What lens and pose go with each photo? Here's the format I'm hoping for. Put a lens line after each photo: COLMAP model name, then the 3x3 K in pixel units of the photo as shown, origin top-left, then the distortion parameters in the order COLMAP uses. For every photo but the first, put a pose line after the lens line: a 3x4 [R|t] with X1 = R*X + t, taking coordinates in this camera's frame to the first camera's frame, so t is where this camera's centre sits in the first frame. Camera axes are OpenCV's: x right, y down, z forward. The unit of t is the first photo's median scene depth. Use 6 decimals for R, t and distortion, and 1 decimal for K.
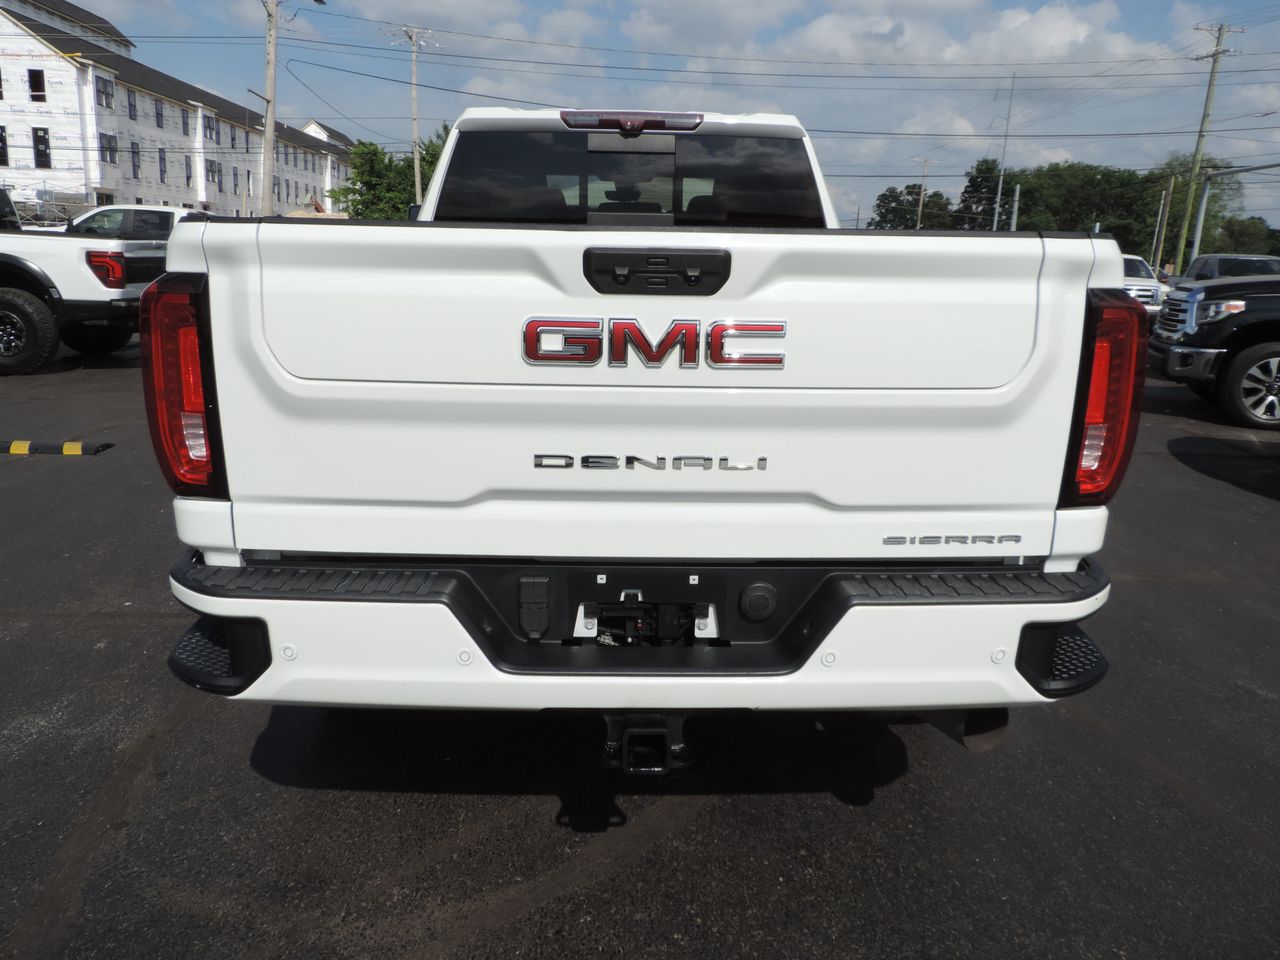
lens RADIAL K [[920.4, 0, 637.0], [0, 920.4, 469.4], [0, 0, 1]] dist [-0.005592, 0.004744]
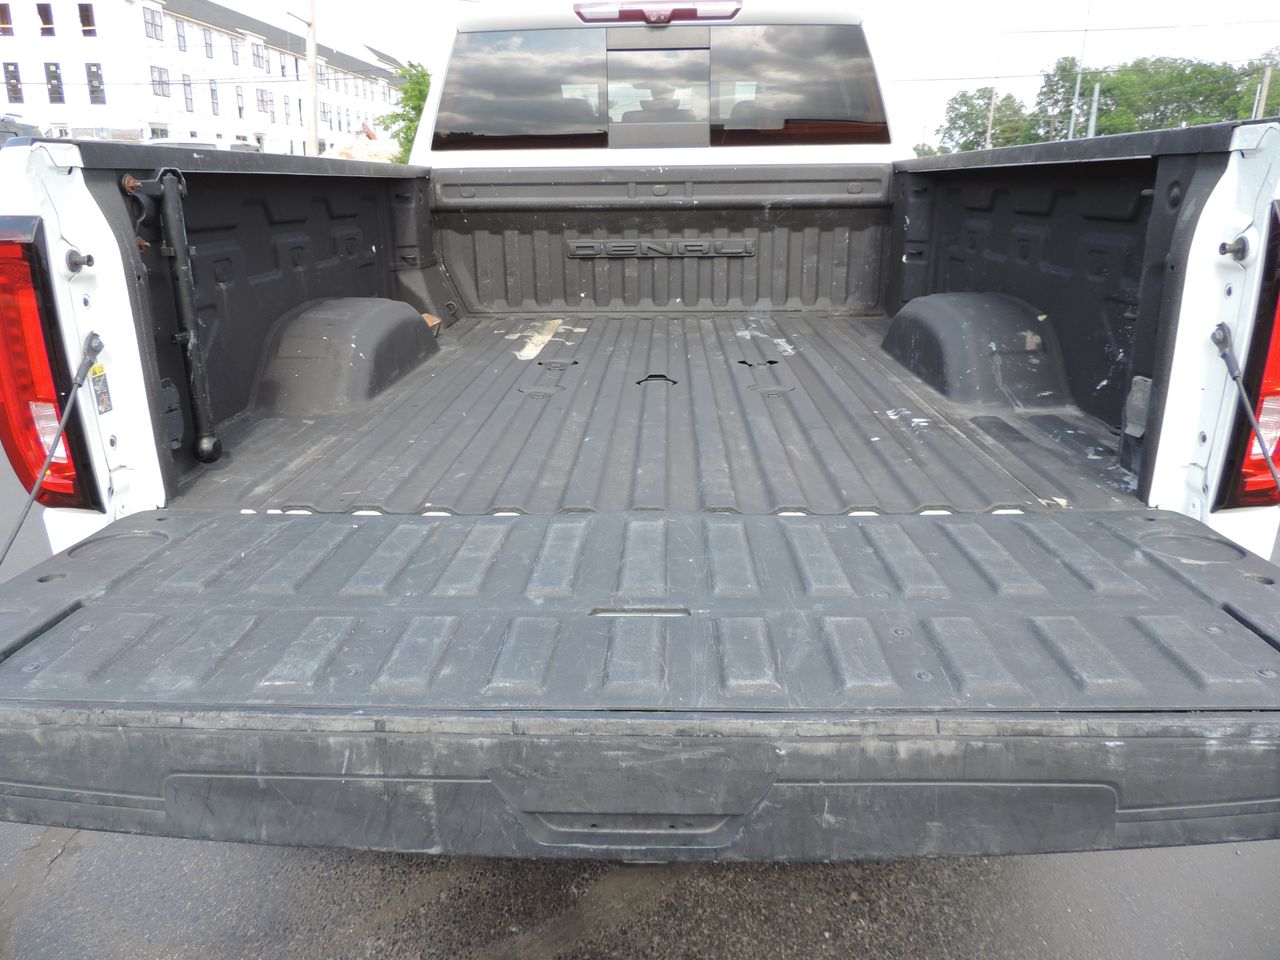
lens RADIAL K [[920.4, 0, 637.0], [0, 920.4, 469.4], [0, 0, 1]] dist [-0.005592, 0.004744]
pose [[0.997743, -0.011844, -0.066096, 0.048611], [0.017196, 0.996566, 0.080999, -0.046323], [0.064909, -0.081953, 0.994520, 0.211555]]
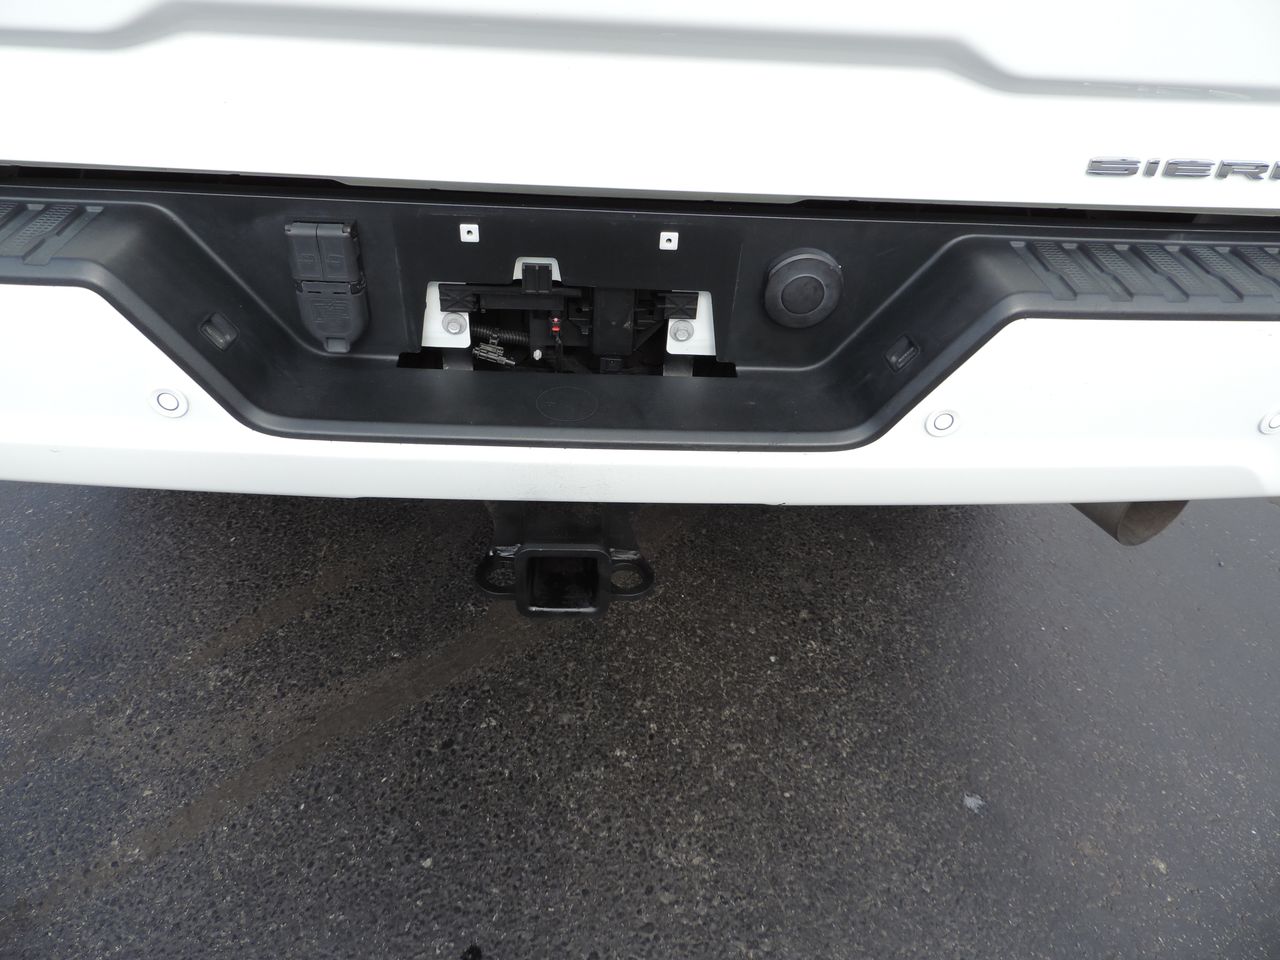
lens RADIAL K [[920.4, 0, 637.0], [0, 920.4, 469.4], [0, 0, 1]] dist [-0.005592, 0.004744]
pose [[0.999148, 0.022930, 0.034321, 0.027115], [-0.034998, 0.911441, 0.409938, 0.029805], [-0.021882, -0.410790, 0.911467, 0.448487]]
